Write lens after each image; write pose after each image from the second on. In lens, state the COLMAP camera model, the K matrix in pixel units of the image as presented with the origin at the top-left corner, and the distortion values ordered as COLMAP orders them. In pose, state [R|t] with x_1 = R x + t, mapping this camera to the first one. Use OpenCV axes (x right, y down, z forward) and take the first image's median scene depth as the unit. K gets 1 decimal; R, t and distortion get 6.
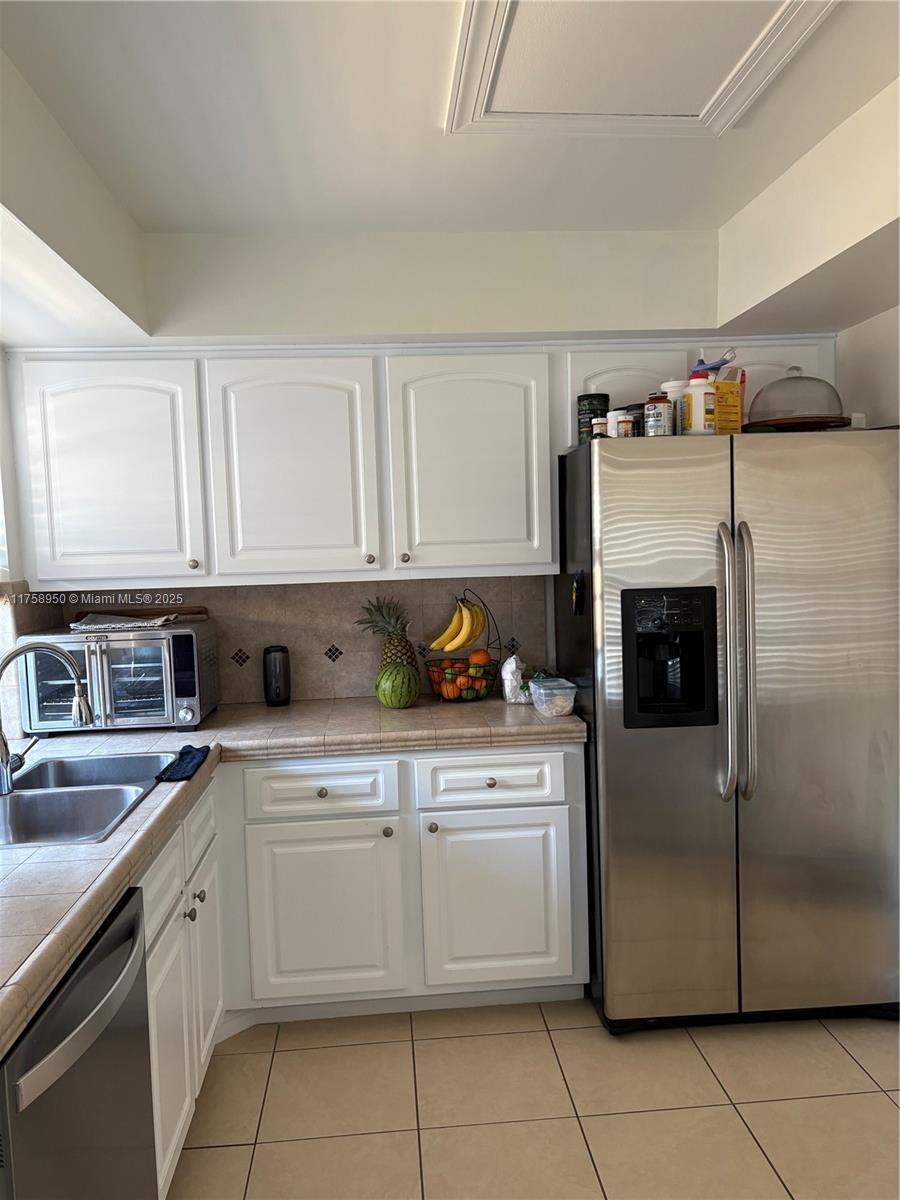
lens RADIAL K [[902.2, 0, 450.0], [0, 902.2, 600.0], [0, 0, 1]] dist [0.036914, -0.000723]
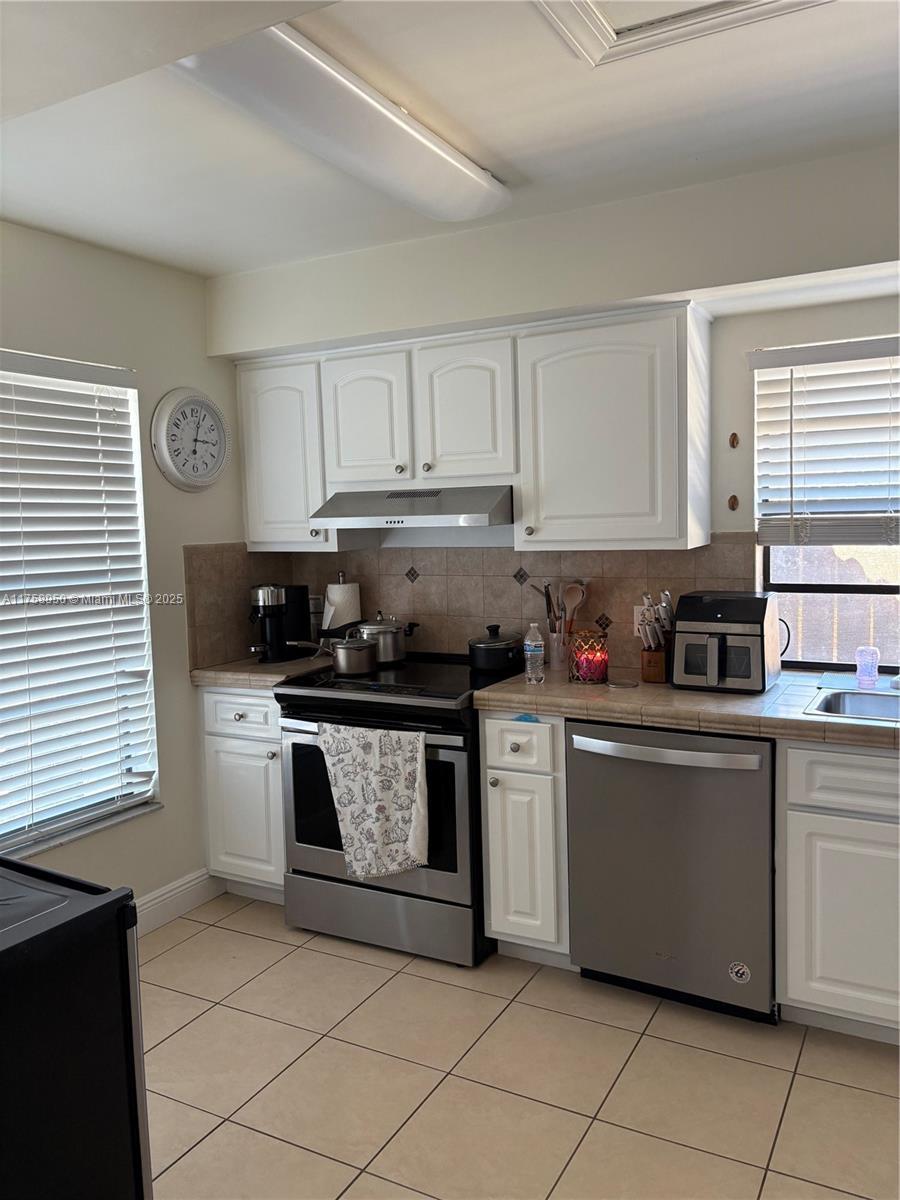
lens RADIAL K [[929.6, 0, 450.2], [0, 929.6, 594.1], [0, 0, 1]] dist [0.068247, -0.001040]
pose [[0.837847, 0.067131, -0.541762, 0.472541], [-0.049090, 0.997655, 0.047702, -0.020109], [0.543694, -0.013372, 0.839177, 0.040507]]
